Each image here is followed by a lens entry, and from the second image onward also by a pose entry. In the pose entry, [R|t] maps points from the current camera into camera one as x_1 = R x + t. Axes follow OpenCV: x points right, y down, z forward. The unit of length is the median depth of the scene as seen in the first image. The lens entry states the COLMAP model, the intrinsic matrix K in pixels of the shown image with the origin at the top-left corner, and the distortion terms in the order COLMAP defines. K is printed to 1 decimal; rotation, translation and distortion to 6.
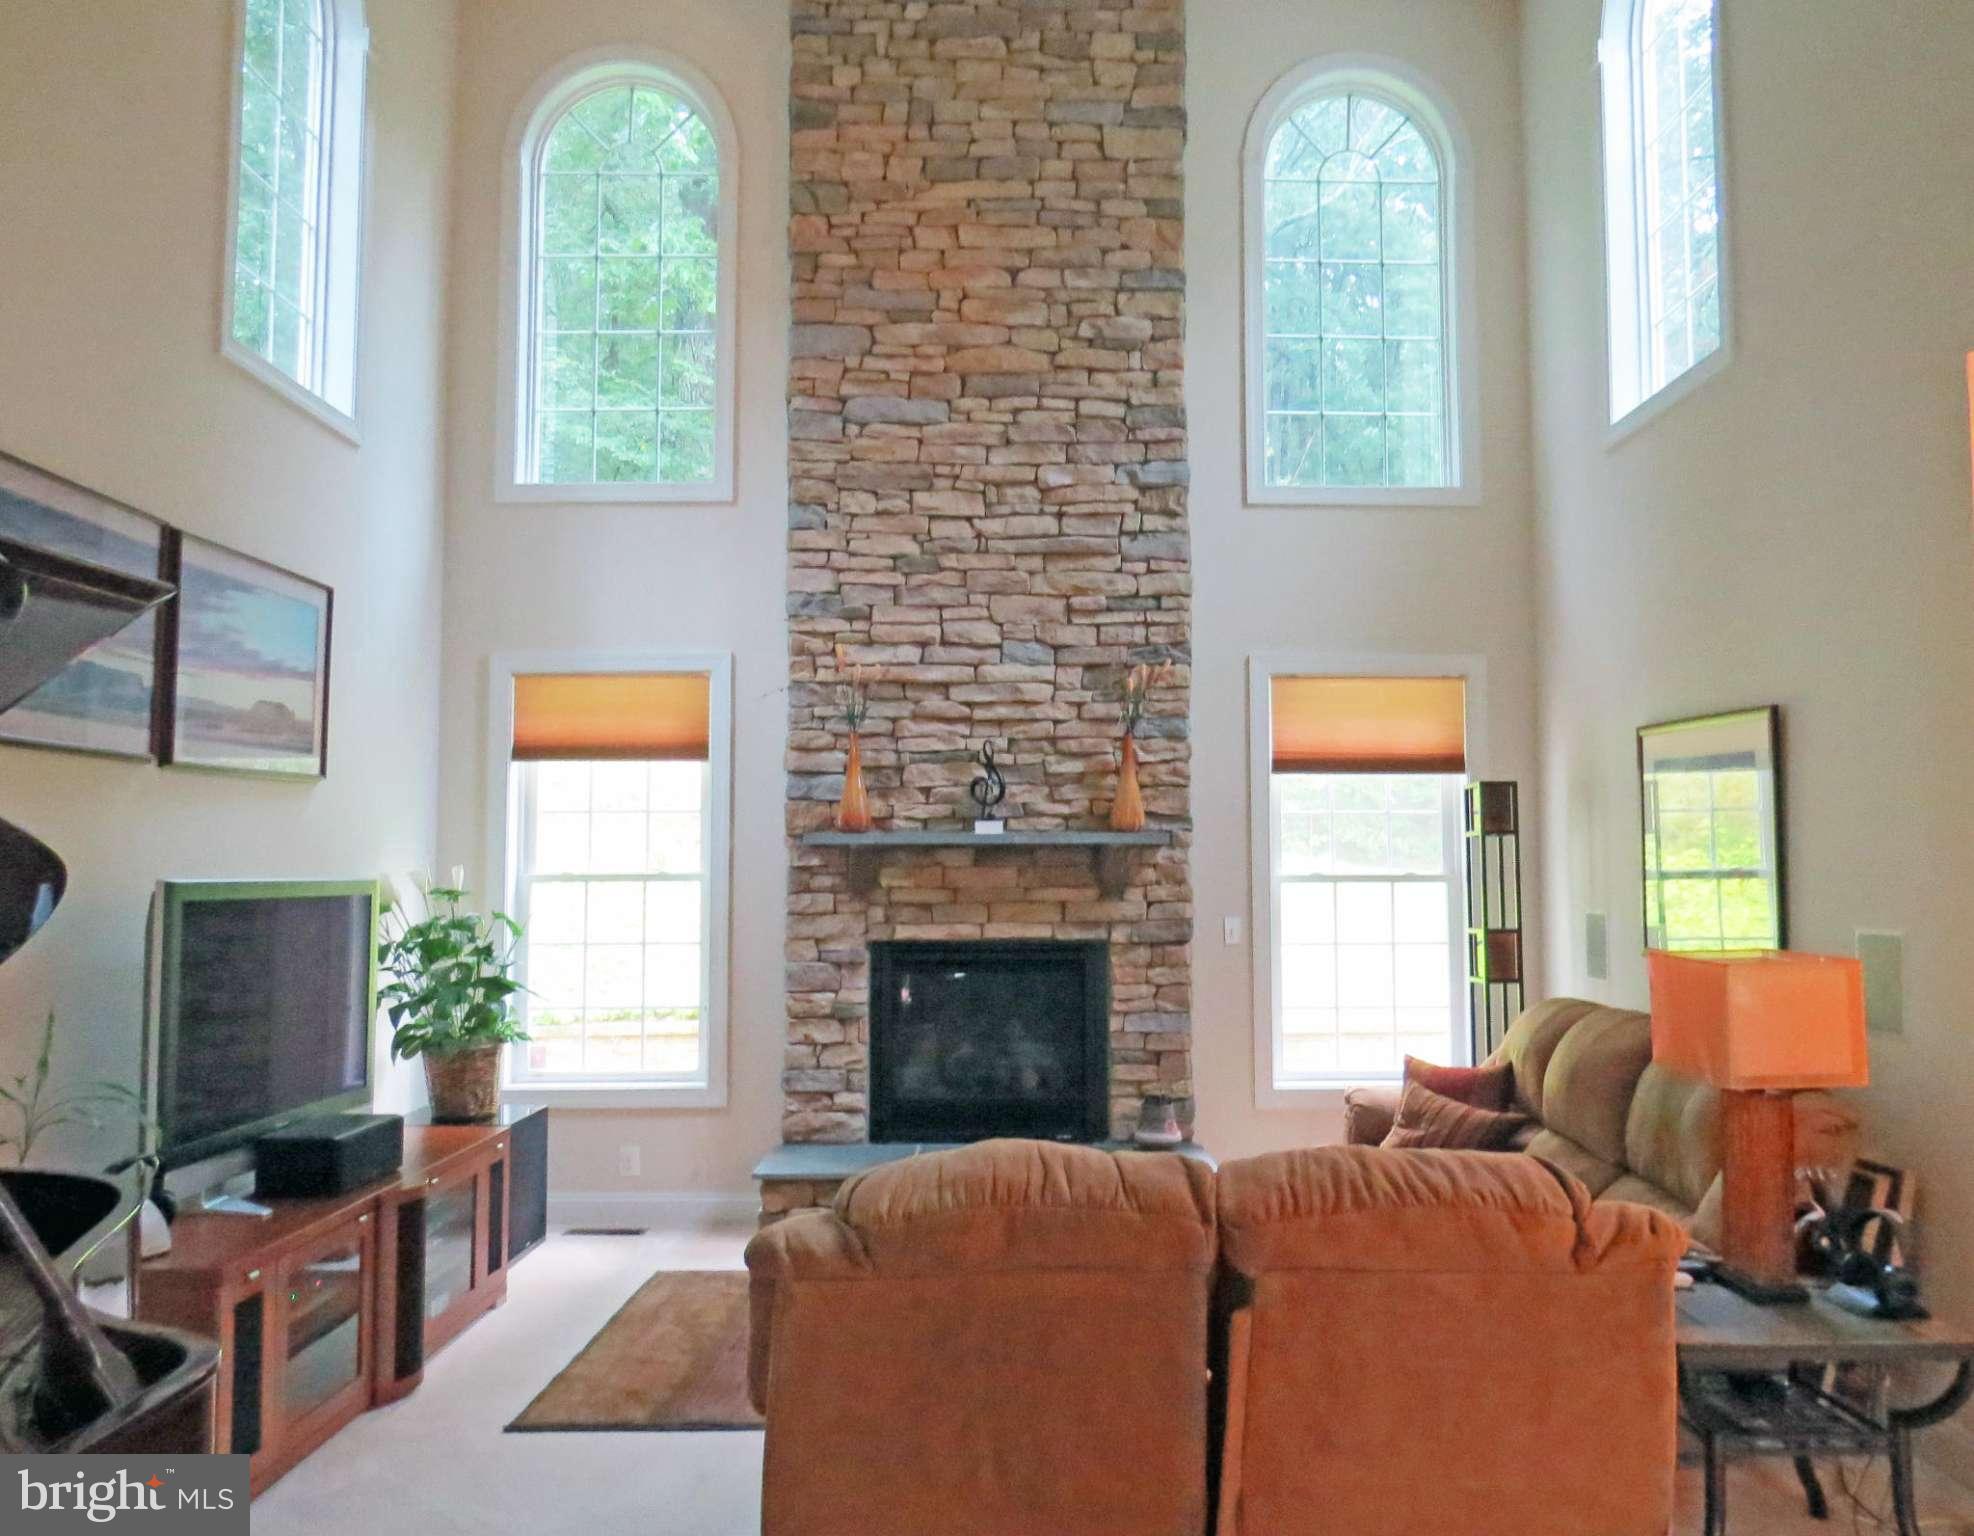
lens RADIAL K [[1526.0, 0, 989.4], [0, 1526.0, 766.8], [0, 0, 1]] dist [-0.011583, 0.010286]
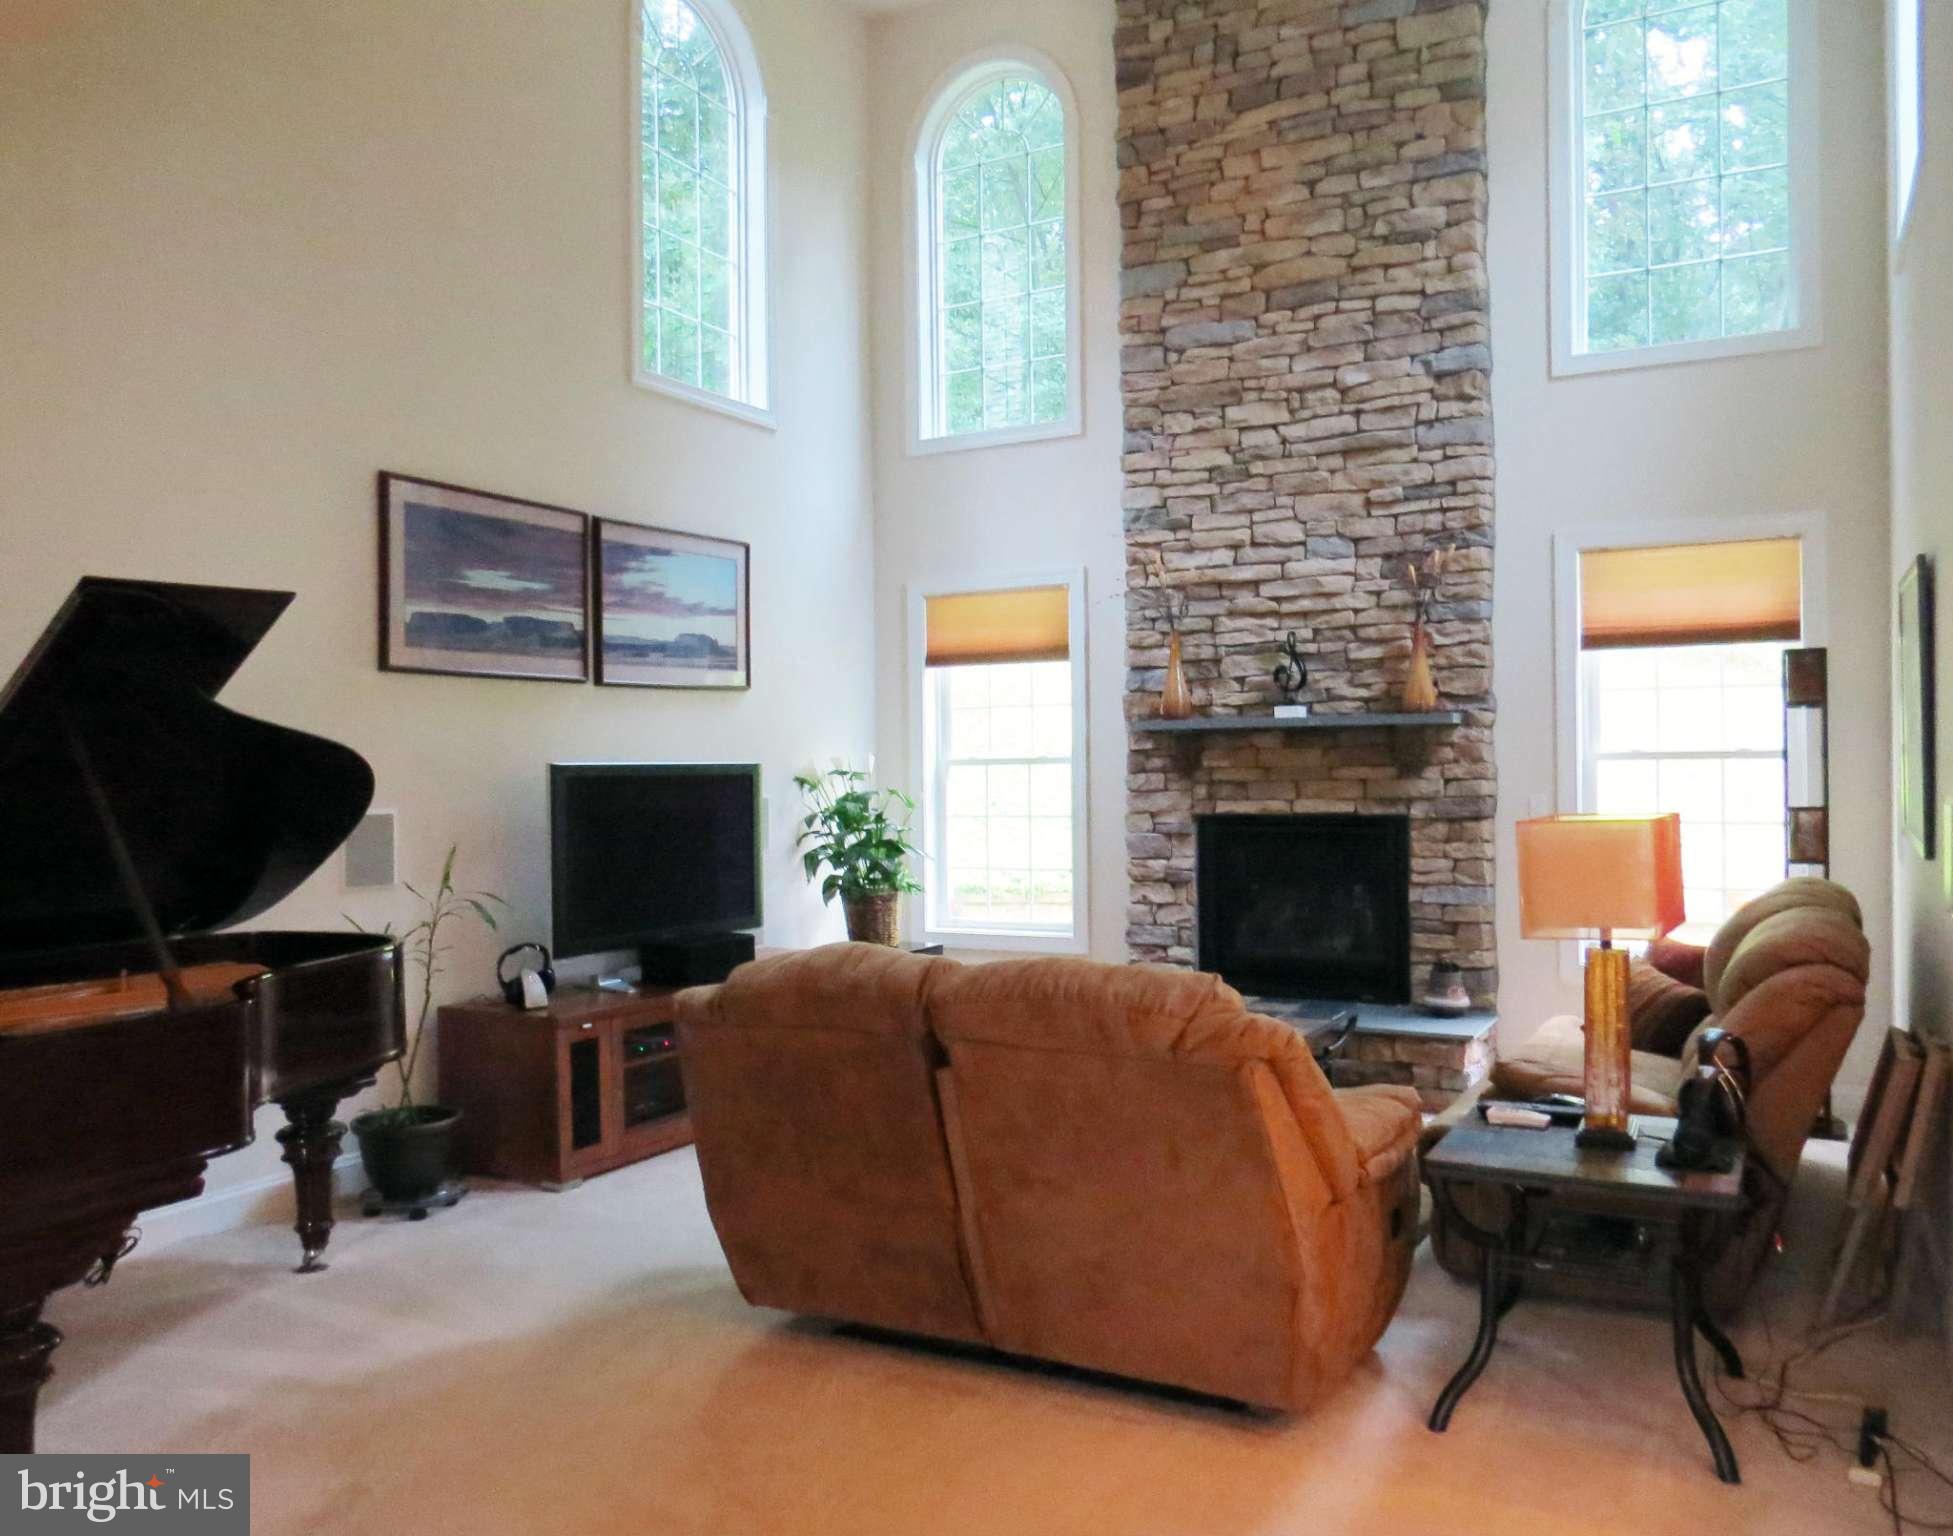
lens RADIAL K [[1509.8, 0, 976.1], [0, 1509.8, 767.9], [0, 0, 1]] dist [-0.011583, 0.010286]
pose [[0.872105, -0.007089, -0.489268, 0.322881], [0.042876, 0.997156, 0.061978, 0.003184], [0.487437, -0.075029, 0.869928, -0.048559]]
